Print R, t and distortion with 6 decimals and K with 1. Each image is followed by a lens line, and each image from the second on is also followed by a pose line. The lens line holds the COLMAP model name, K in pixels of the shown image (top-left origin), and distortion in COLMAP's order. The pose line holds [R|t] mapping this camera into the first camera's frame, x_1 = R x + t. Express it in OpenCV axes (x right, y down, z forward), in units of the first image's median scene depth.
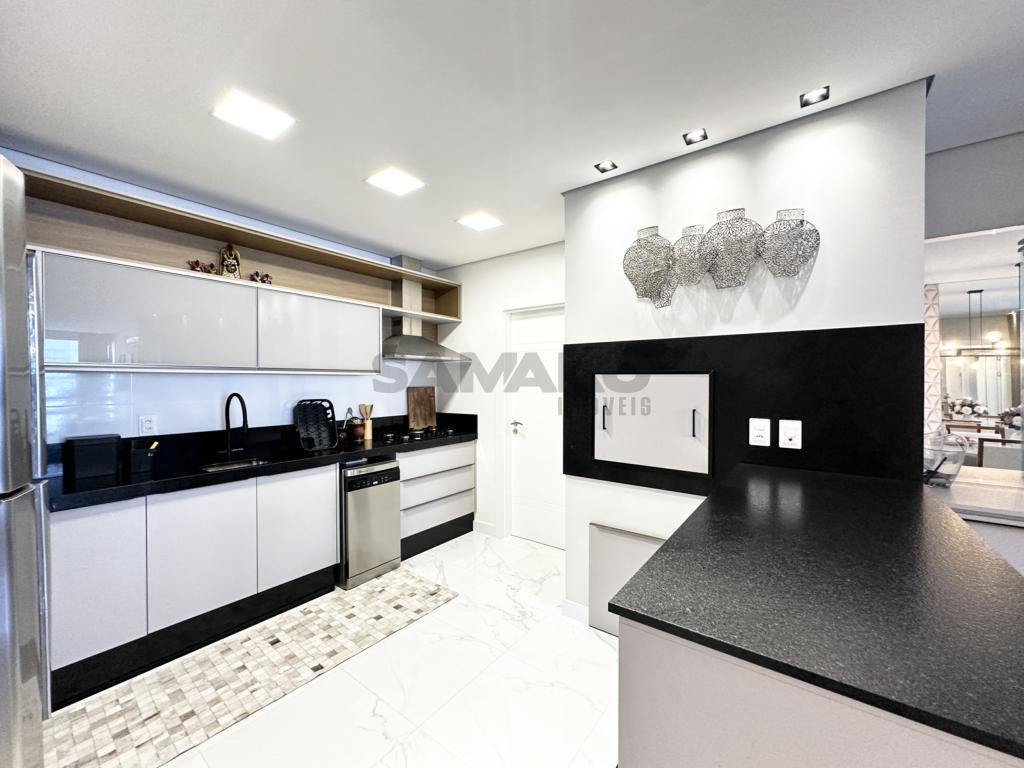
lens RADIAL K [[408.1, 0, 512.0], [0, 408.1, 384.0], [0, 0, 1]] dist [-0.002437, 0.000266]
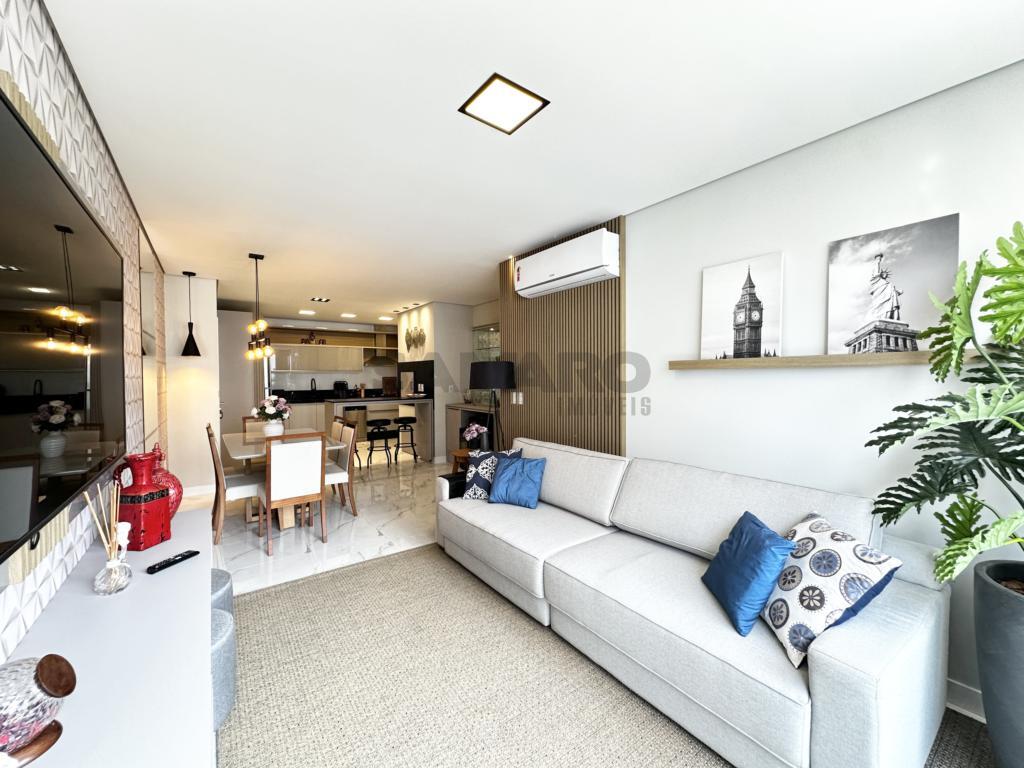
lens RADIAL K [[408.1, 0, 512.0], [0, 408.1, 384.0], [0, 0, 1]] dist [-0.002437, 0.000266]
pose [[0.957058, 0.000222, -0.289895, 1.816553], [0.004163, 0.999886, 0.014508, 0.026257], [0.289865, -0.015092, 0.956948, -1.689312]]
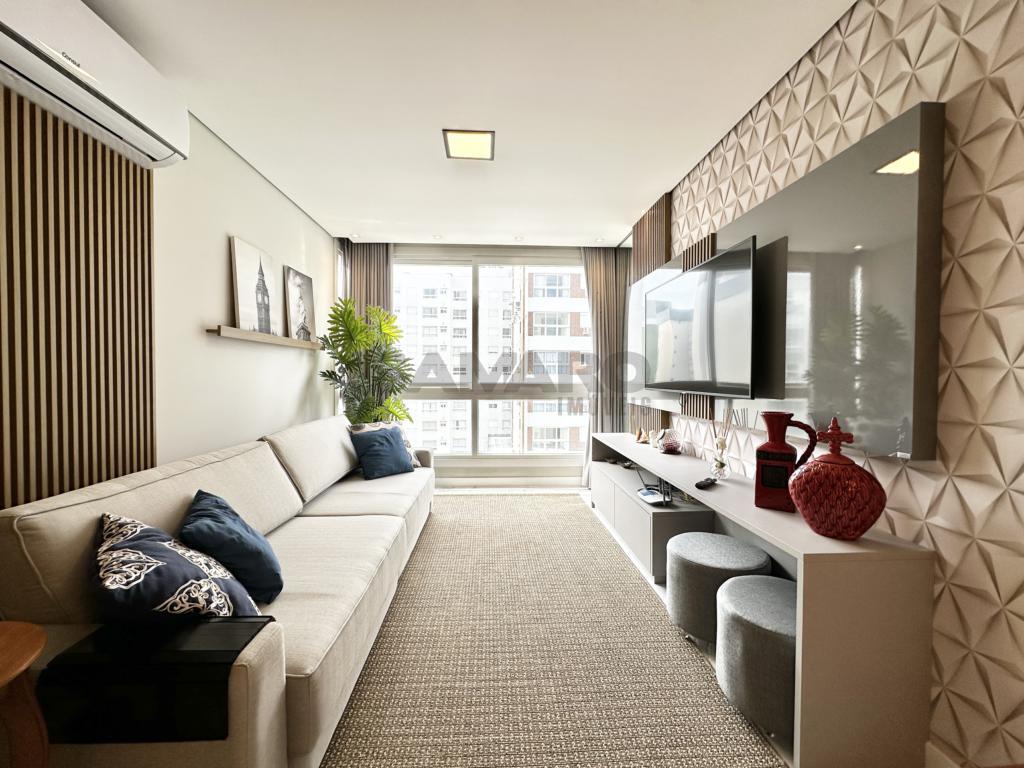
lens RADIAL K [[408.1, 0, 512.0], [0, 408.1, 384.0], [0, 0, 1]] dist [-0.002437, 0.000266]
pose [[-0.638321, -0.019812, 0.769515, 0.802668], [-0.002172, 0.999711, 0.023938, 0.088199], [-0.769767, 0.013609, -0.638180, -0.482278]]
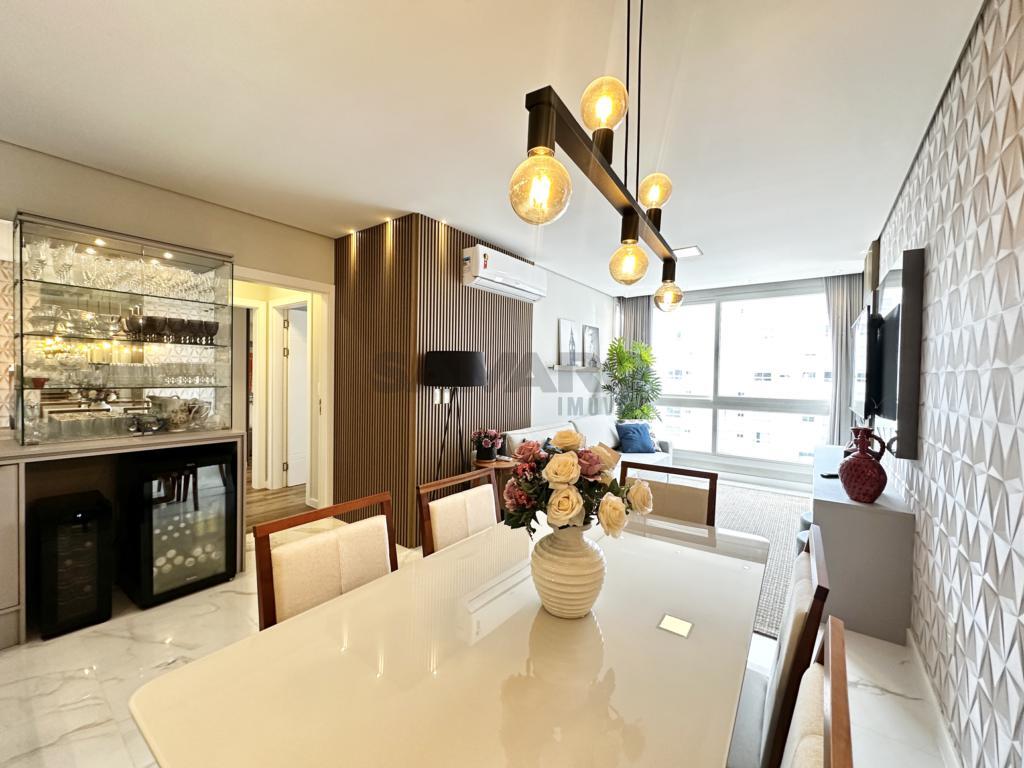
lens RADIAL K [[409.8, 0, 512.0], [0, 409.8, 384.0], [0, 0, 1]] dist [-0.002603, 0.000297]
pose [[-0.003755, -0.020177, 0.999789, 0.048281], [-0.013978, 0.999700, 0.020123, 0.033971], [-0.999895, -0.013900, -0.004036, -0.365920]]
